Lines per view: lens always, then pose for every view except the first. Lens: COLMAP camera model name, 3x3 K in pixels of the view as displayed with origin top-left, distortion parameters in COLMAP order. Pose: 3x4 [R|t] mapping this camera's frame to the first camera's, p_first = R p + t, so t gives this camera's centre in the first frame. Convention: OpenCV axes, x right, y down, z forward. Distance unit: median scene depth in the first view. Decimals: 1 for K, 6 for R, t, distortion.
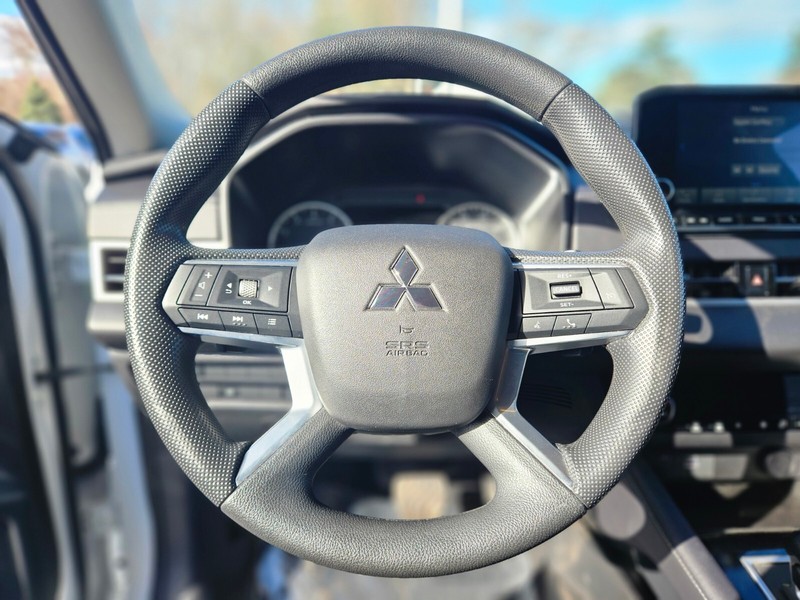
lens RADIAL K [[528.8, 0, 390.0], [0, 528.8, 306.7], [0, 0, 1]] dist [0.081416, -0.075382]
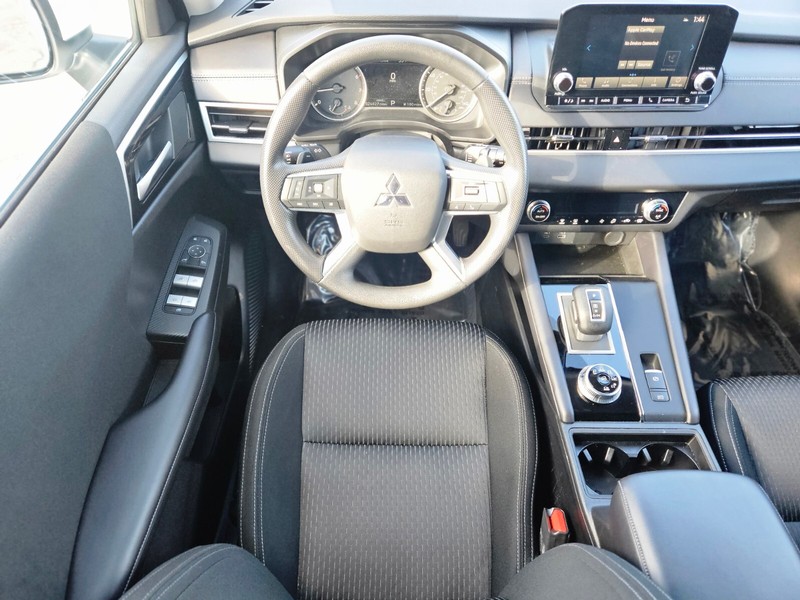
lens RADIAL K [[528.8, 0, 390.0], [0, 528.8, 306.7], [0, 0, 1]] dist [0.081416, -0.075382]
pose [[0.999766, 0.020476, -0.007017, 0.036788], [-0.013224, 0.834465, 0.550902, -0.801978], [0.017135, -0.550681, 0.834540, -0.988654]]
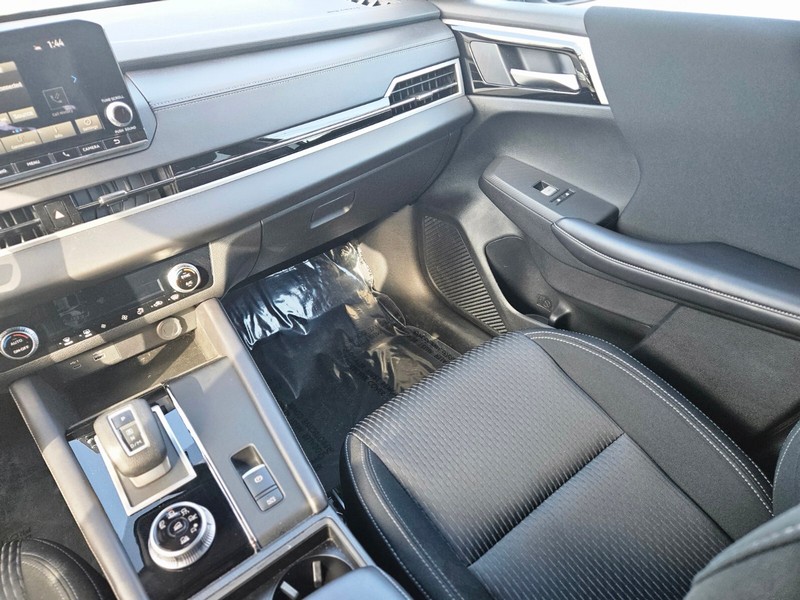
lens RADIAL K [[526.9, 0, 388.1], [0, 526.9, 309.8], [0, 0, 1]] dist [0.081971, -0.075332]
pose [[0.812162, -0.397943, 0.426655, 1.073337], [0.220990, 0.886620, 0.406286, -0.287444], [-0.539960, -0.235683, 0.808020, -0.599153]]
